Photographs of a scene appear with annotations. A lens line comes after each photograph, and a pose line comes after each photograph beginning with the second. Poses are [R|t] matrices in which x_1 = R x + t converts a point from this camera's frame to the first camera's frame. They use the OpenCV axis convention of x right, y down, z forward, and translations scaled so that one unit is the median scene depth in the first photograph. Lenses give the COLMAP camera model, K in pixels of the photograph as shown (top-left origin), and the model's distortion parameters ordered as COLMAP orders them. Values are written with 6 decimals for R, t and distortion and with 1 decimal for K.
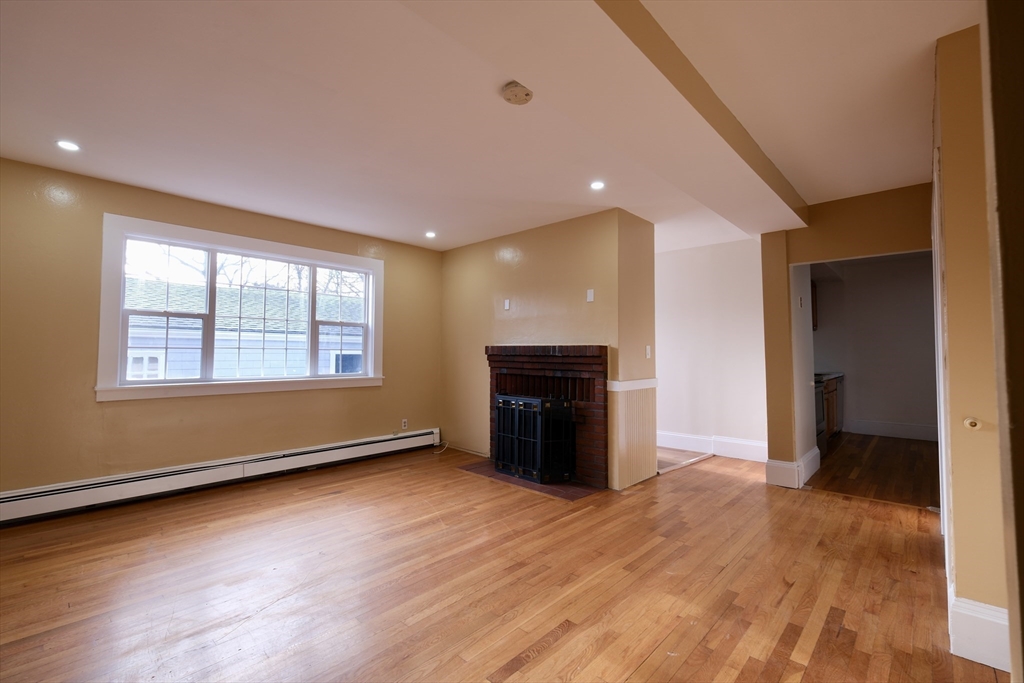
lens RADIAL K [[446.8, 0, 511.4], [0, 446.8, 335.8], [0, 0, 1]] dist [0.000078, -0.000008]
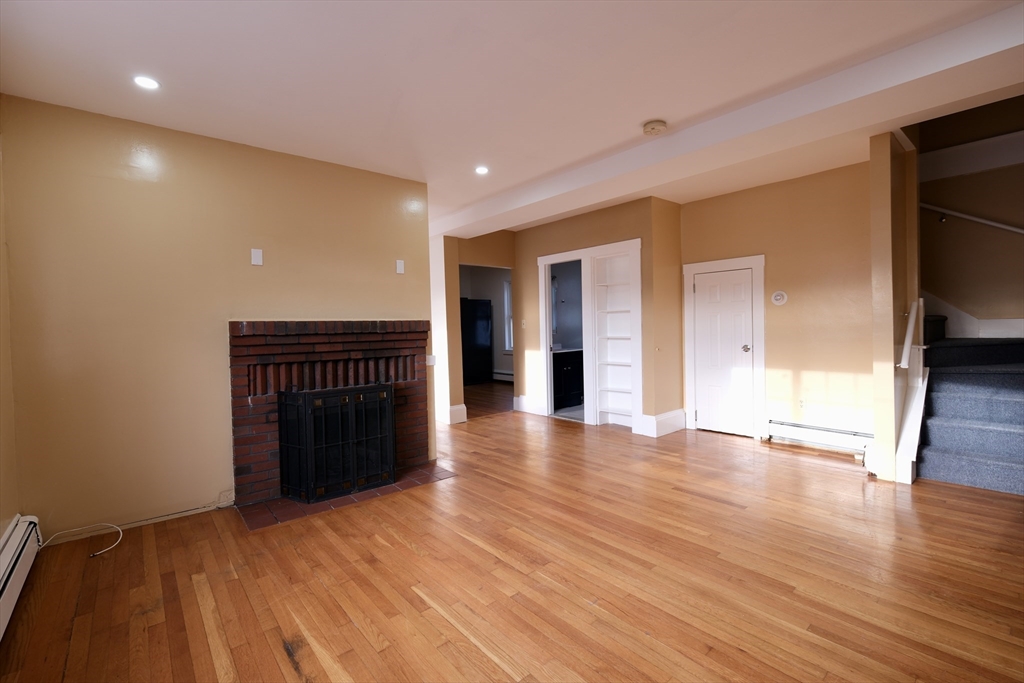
lens RADIAL K [[446.8, 0, 511.4], [0, 446.8, 335.8], [0, 0, 1]] dist [0.000078, -0.000008]
pose [[0.108062, -0.027421, 0.993766, -0.728242], [-0.016979, 0.999423, 0.029423, 0.021946], [-0.993999, -0.020052, 0.107534, 0.673588]]
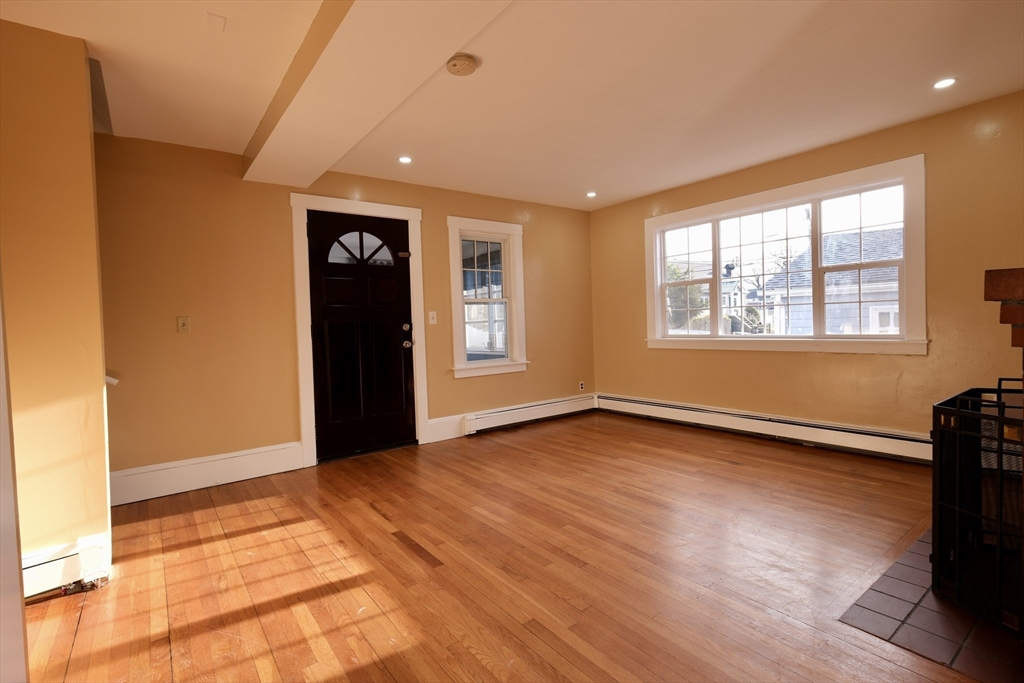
lens RADIAL K [[474.6, 0, 512.3], [0, 474.6, 338.3], [0, 0, 1]] dist [0.001767, 0.001057]
pose [[-0.167817, 0.035597, -0.985175, 0.578887], [0.073490, 0.997019, 0.023507, 0.035395], [0.983075, -0.068455, -0.169933, 0.667035]]
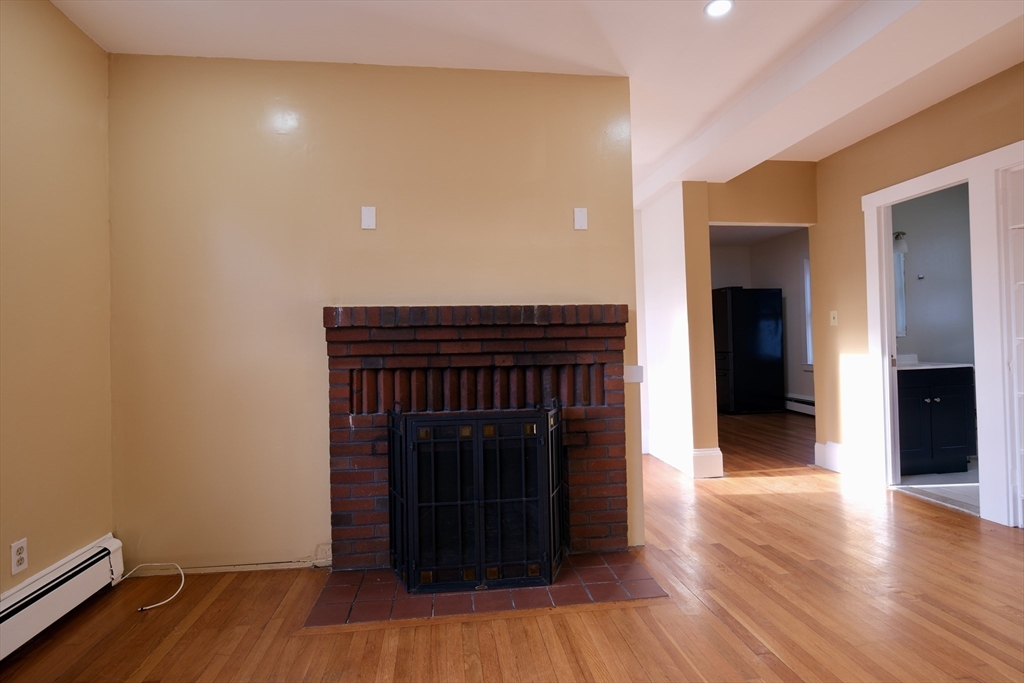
lens RADIAL K [[497.9, 0, 509.2], [0, 497.9, 335.8], [0, 0, 1]] dist [-0.002575, -0.000589]
pose [[0.629736, -0.005911, 0.776787, -0.373921], [-0.006883, 0.999889, 0.013189, 0.051177], [-0.776779, -0.013653, 0.629625, 0.676622]]
